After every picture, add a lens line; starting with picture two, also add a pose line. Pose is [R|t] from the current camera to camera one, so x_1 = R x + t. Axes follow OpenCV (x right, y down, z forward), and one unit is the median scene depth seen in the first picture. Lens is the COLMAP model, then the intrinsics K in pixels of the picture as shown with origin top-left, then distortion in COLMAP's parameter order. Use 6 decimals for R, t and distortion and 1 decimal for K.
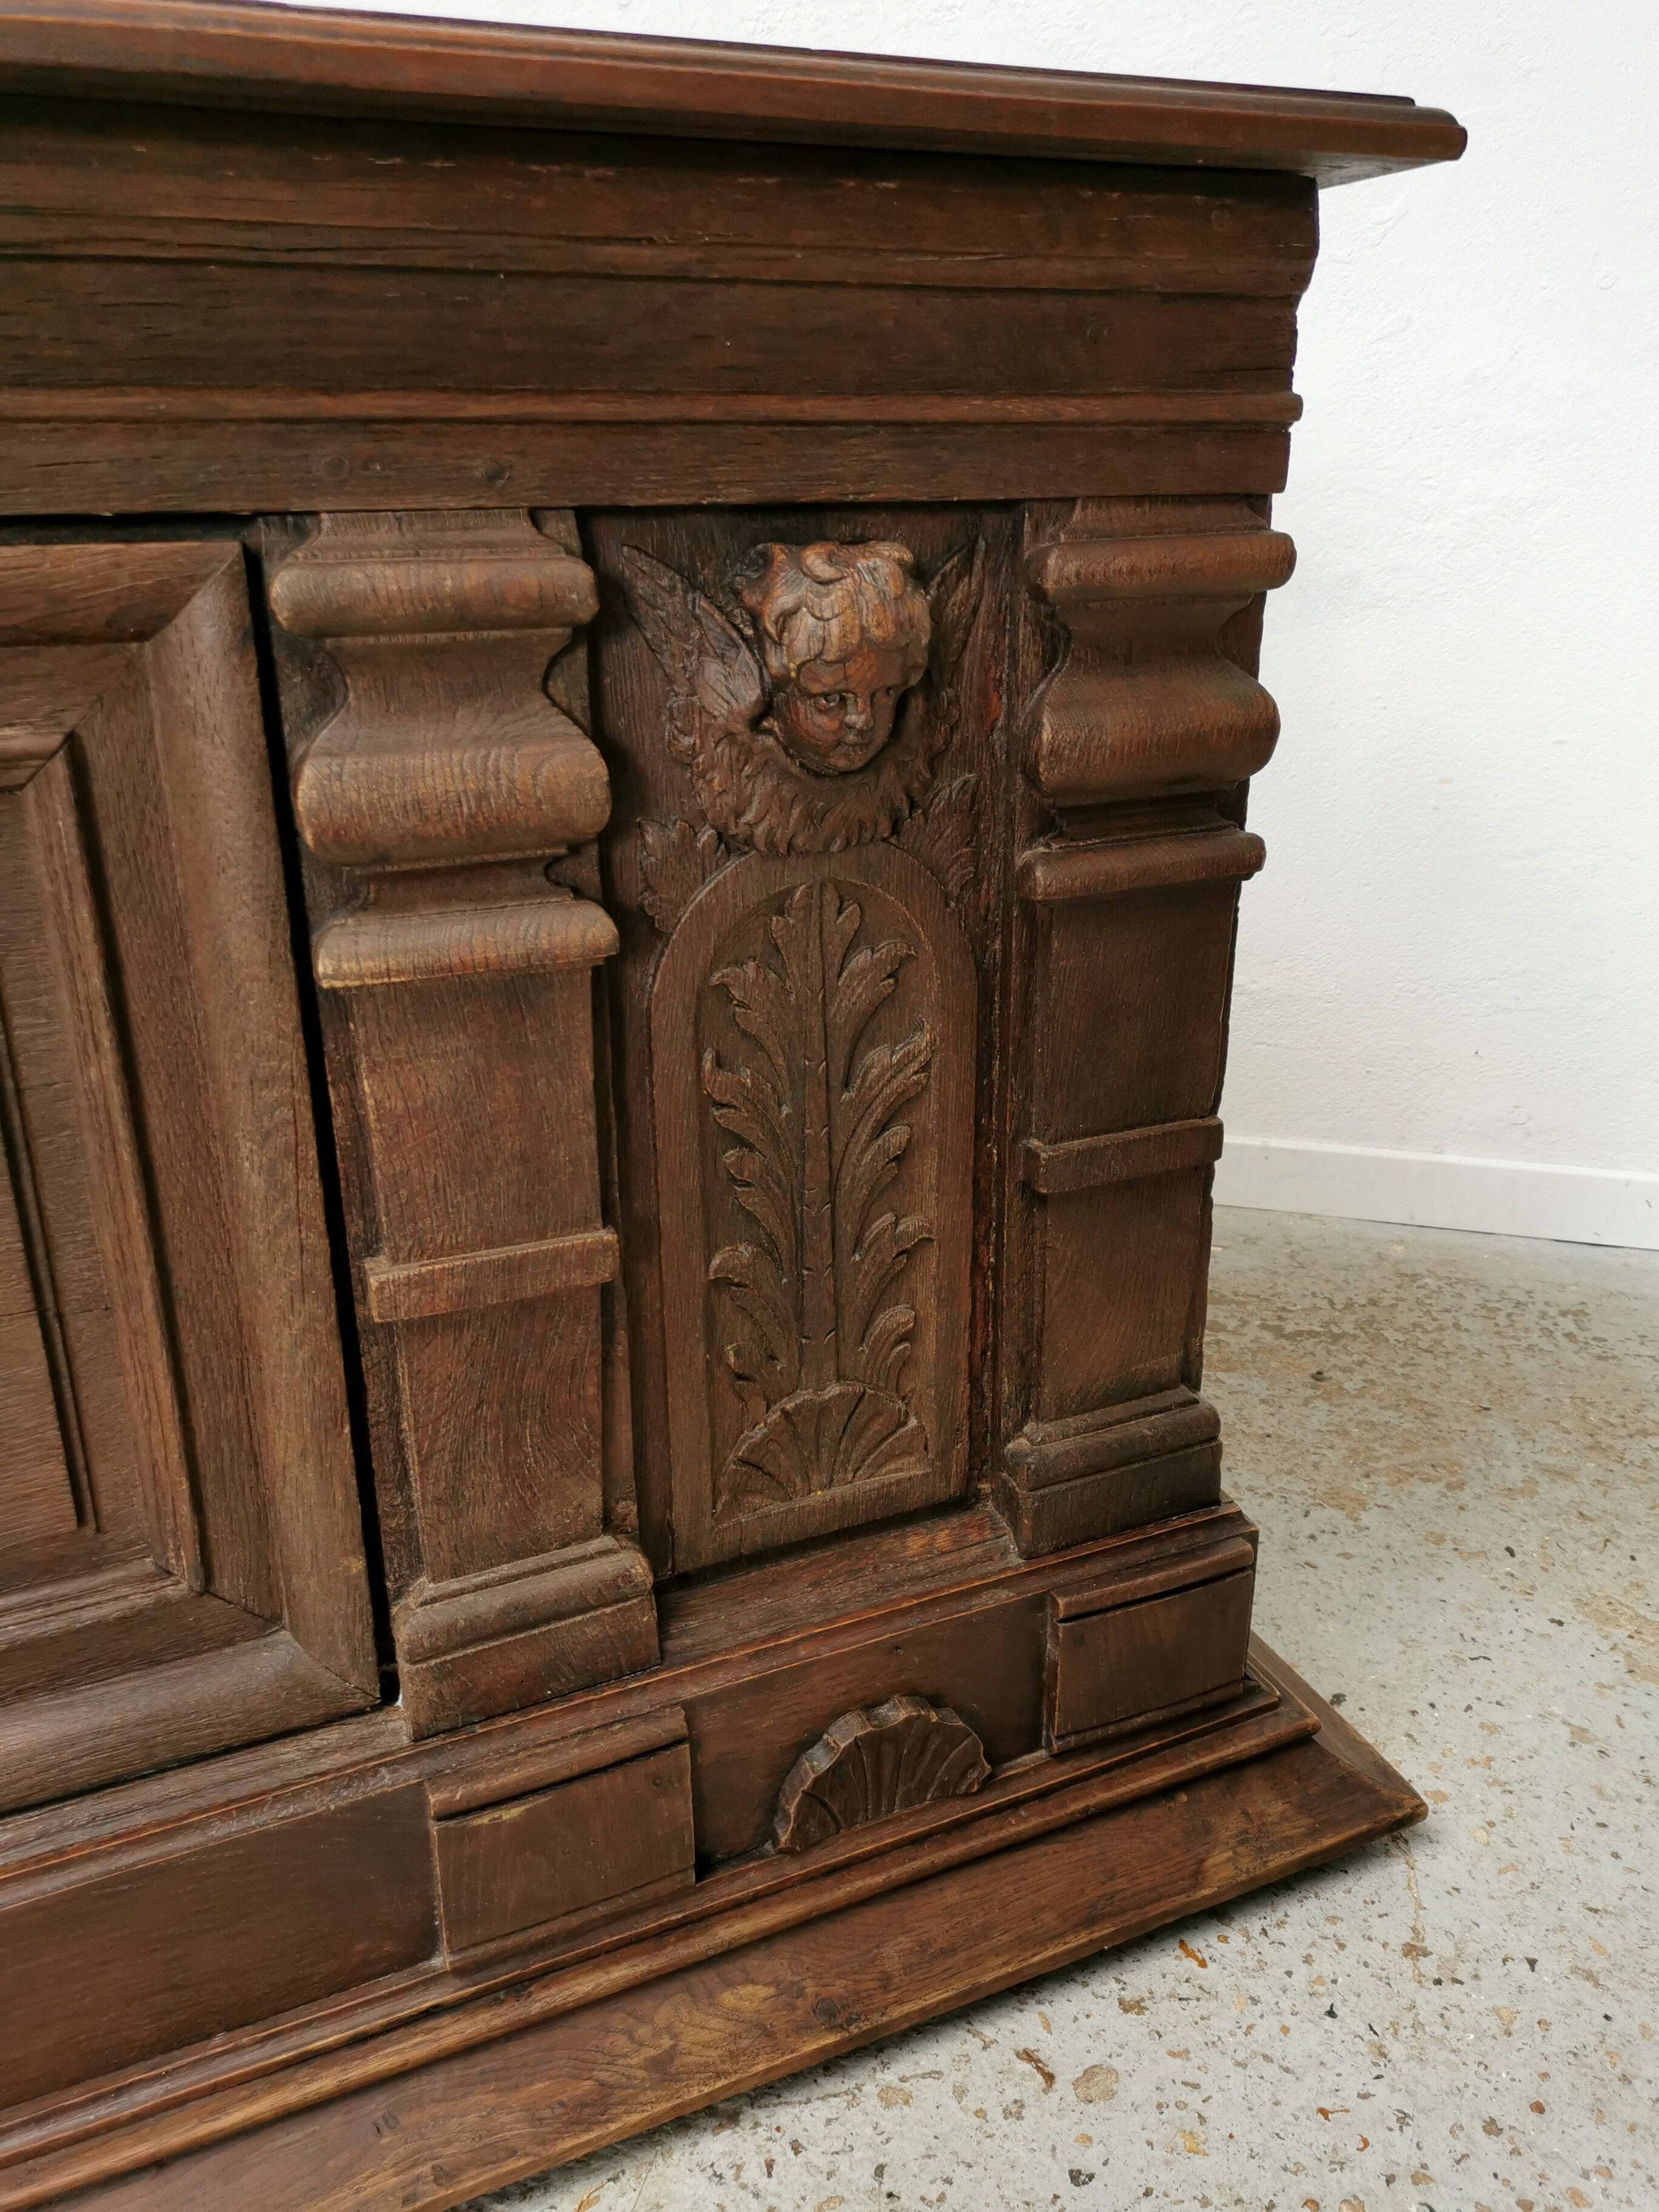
lens RADIAL K [[1711.2, 0, 837.0], [0, 1711.2, 1106.5], [0, 0, 1]] dist [0.056419, -0.055162]
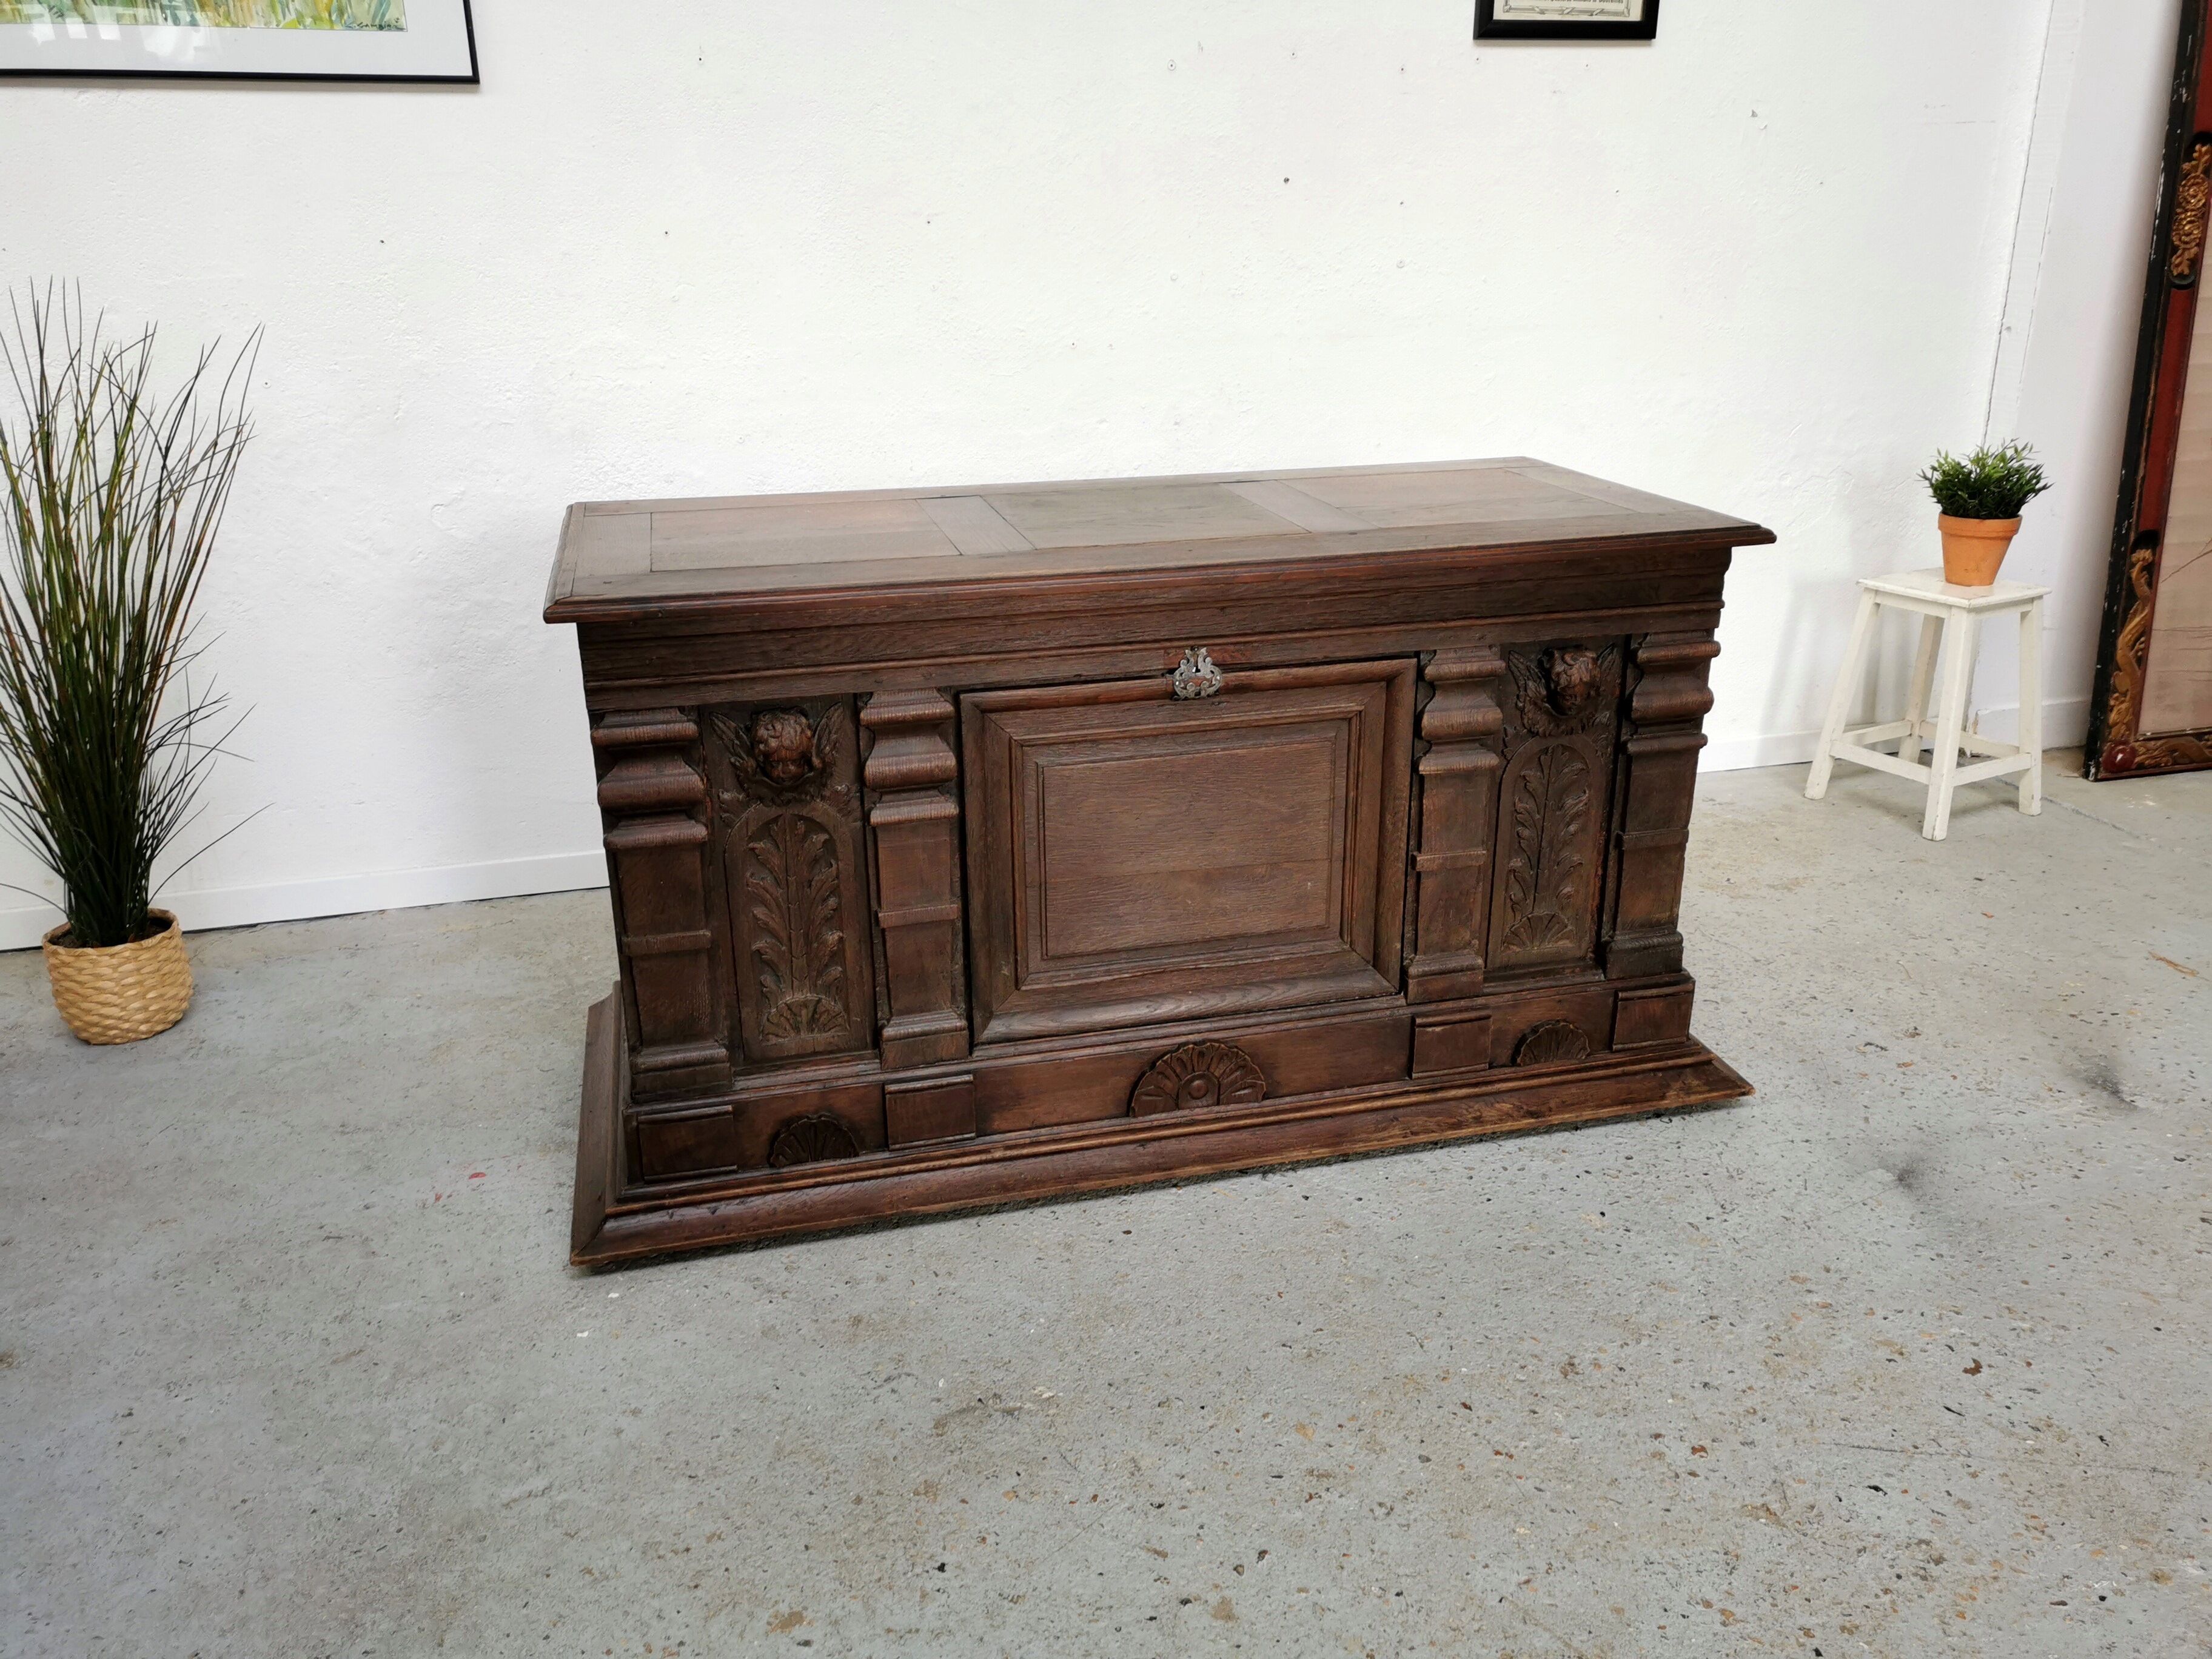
lens RADIAL K [[1711.2, 0, 1103.4], [0, 1711.2, 824.0], [0, 0, 1]] dist [0.056419, -0.055162]
pose [[0.984559, 0.062496, -0.163514, -0.320884], [-0.061978, 0.998043, 0.008273, 0.042431], [0.163711, 0.001989, 0.986506, -2.380529]]
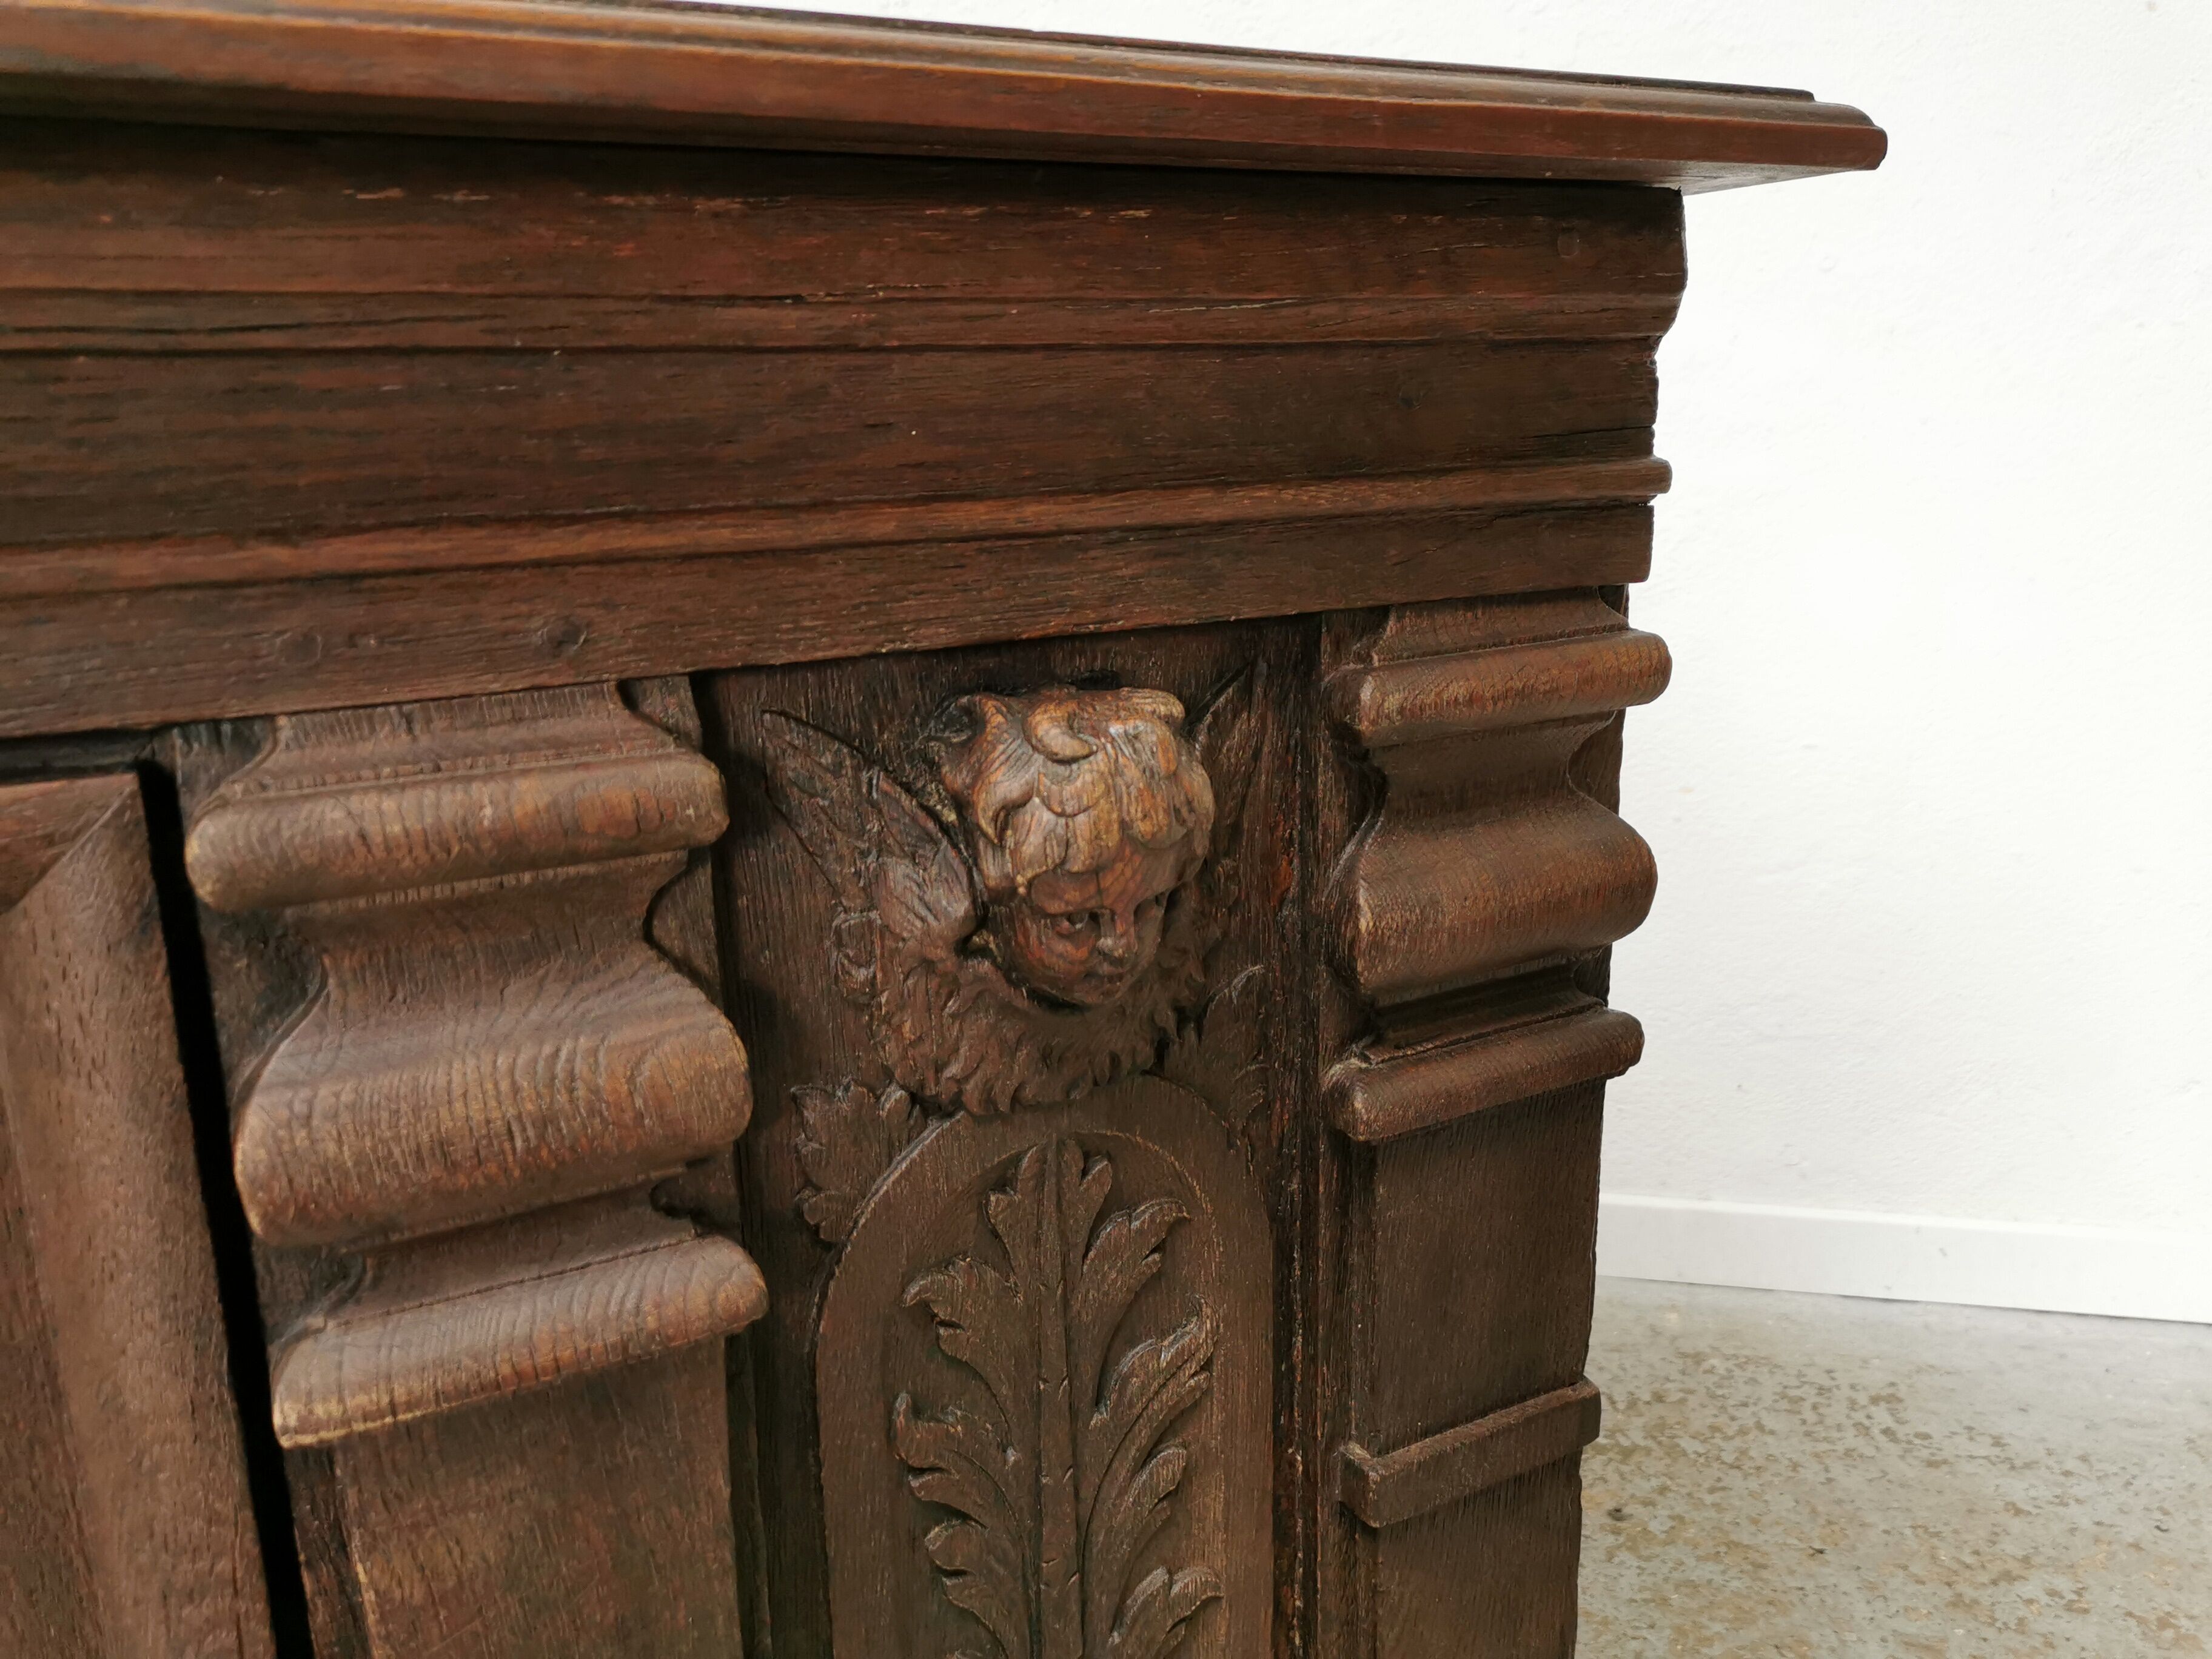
lens RADIAL K [[1711.2, 0, 1115.1], [0, 1711.2, 826.5], [0, 0, 1]] dist [0.056419, -0.055162]
pose [[0.996046, -0.034686, 0.081790, -0.040222], [0.043705, 0.992838, -0.111188, -0.186031], [-0.077348, 0.114323, 0.990428, 0.301591]]
